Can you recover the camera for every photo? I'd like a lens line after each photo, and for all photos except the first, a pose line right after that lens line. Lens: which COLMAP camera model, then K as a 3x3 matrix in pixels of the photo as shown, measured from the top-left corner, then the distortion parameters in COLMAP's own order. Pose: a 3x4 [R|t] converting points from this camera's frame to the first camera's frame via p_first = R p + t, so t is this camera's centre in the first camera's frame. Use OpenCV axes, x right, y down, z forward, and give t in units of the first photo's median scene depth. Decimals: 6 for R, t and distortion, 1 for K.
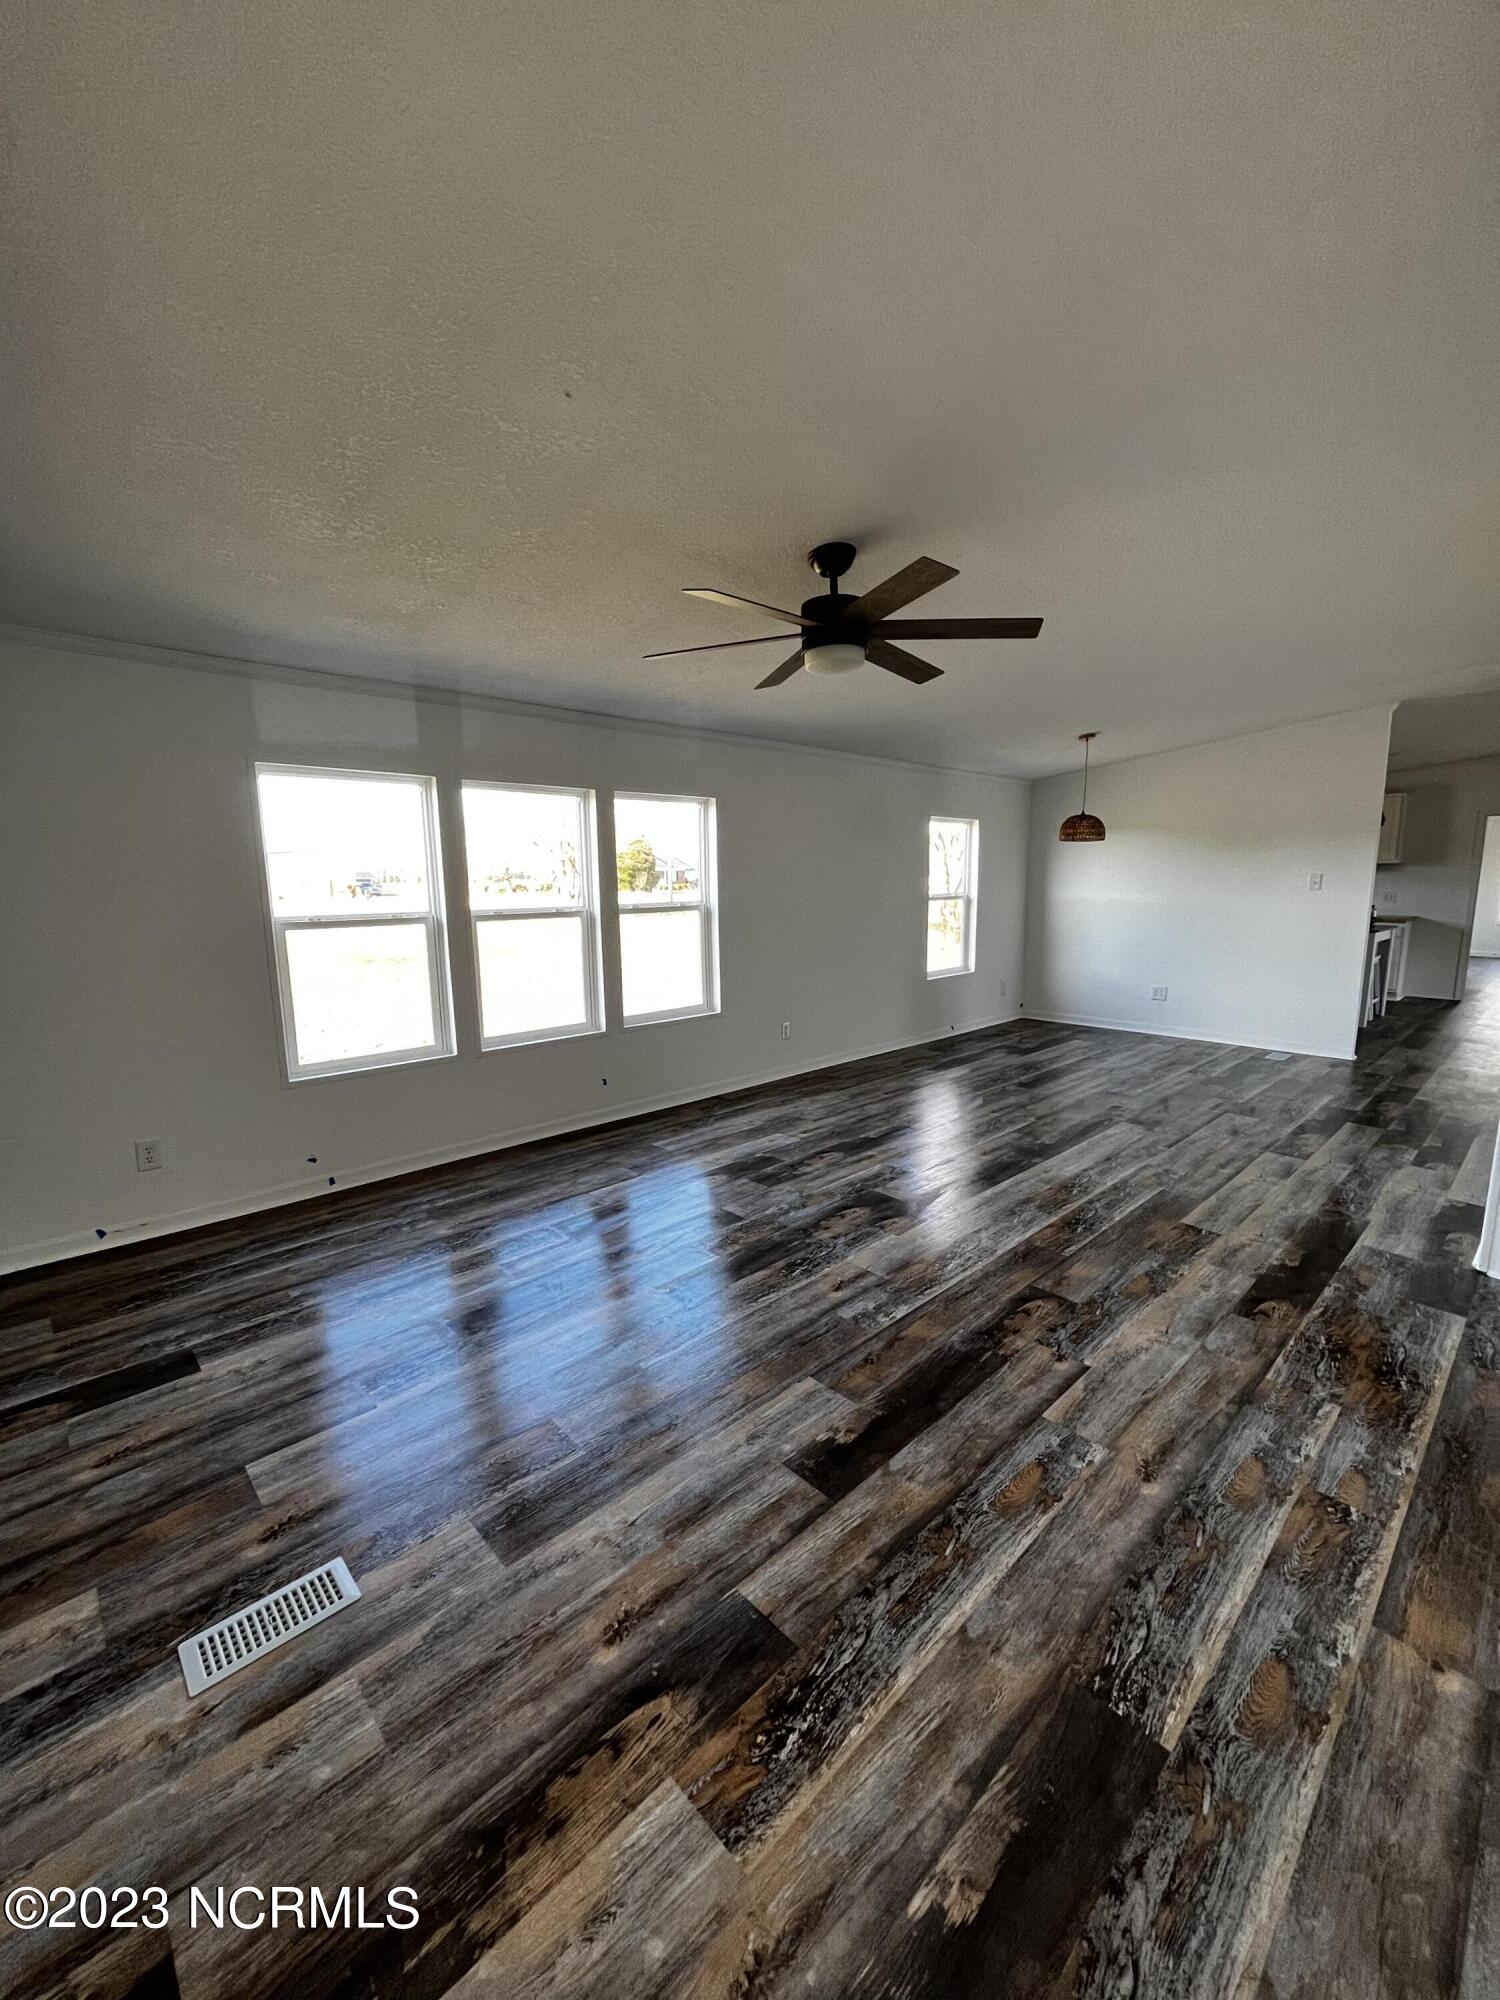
lens RADIAL K [[797.1, 0, 743.2], [0, 797.1, 1004.2], [0, 0, 1]] dist [-0.000685, 0.000003]
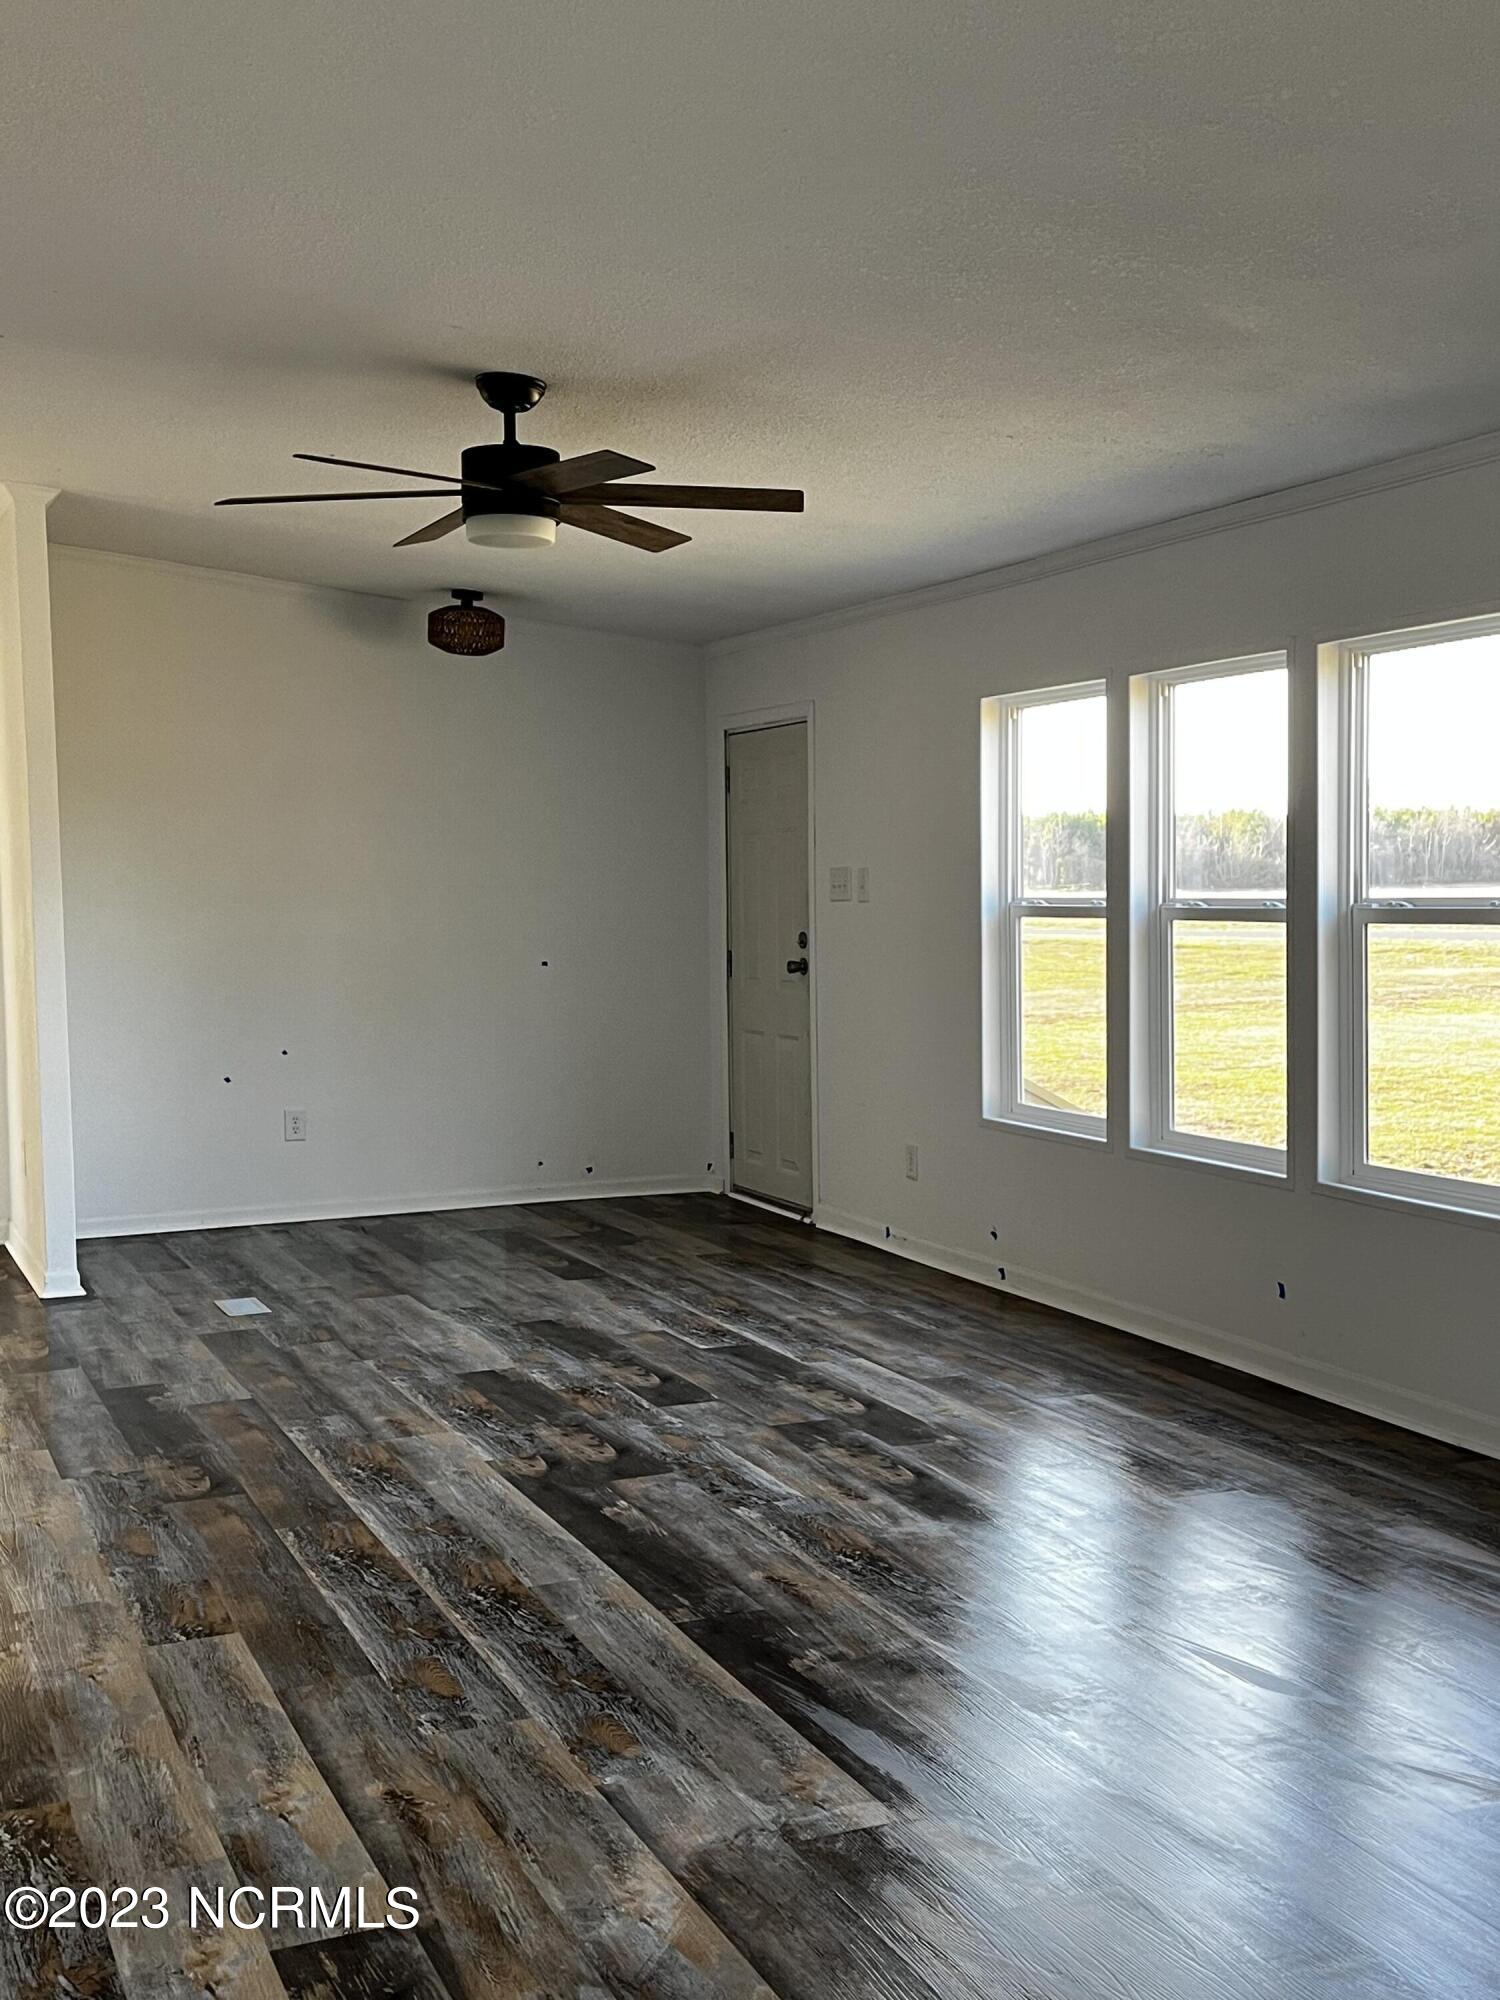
lens RADIAL K [[2293.2, 0, 747.3], [0, 2293.2, 1000.2], [0, 0, 1]] dist [0.019068, 0.000000]
pose [[-0.350196, 0.065982, -0.934349, 1.527288], [-0.131186, 0.984229, 0.118673, -0.237182], [0.927444, 0.164132, -0.336018, 1.552447]]
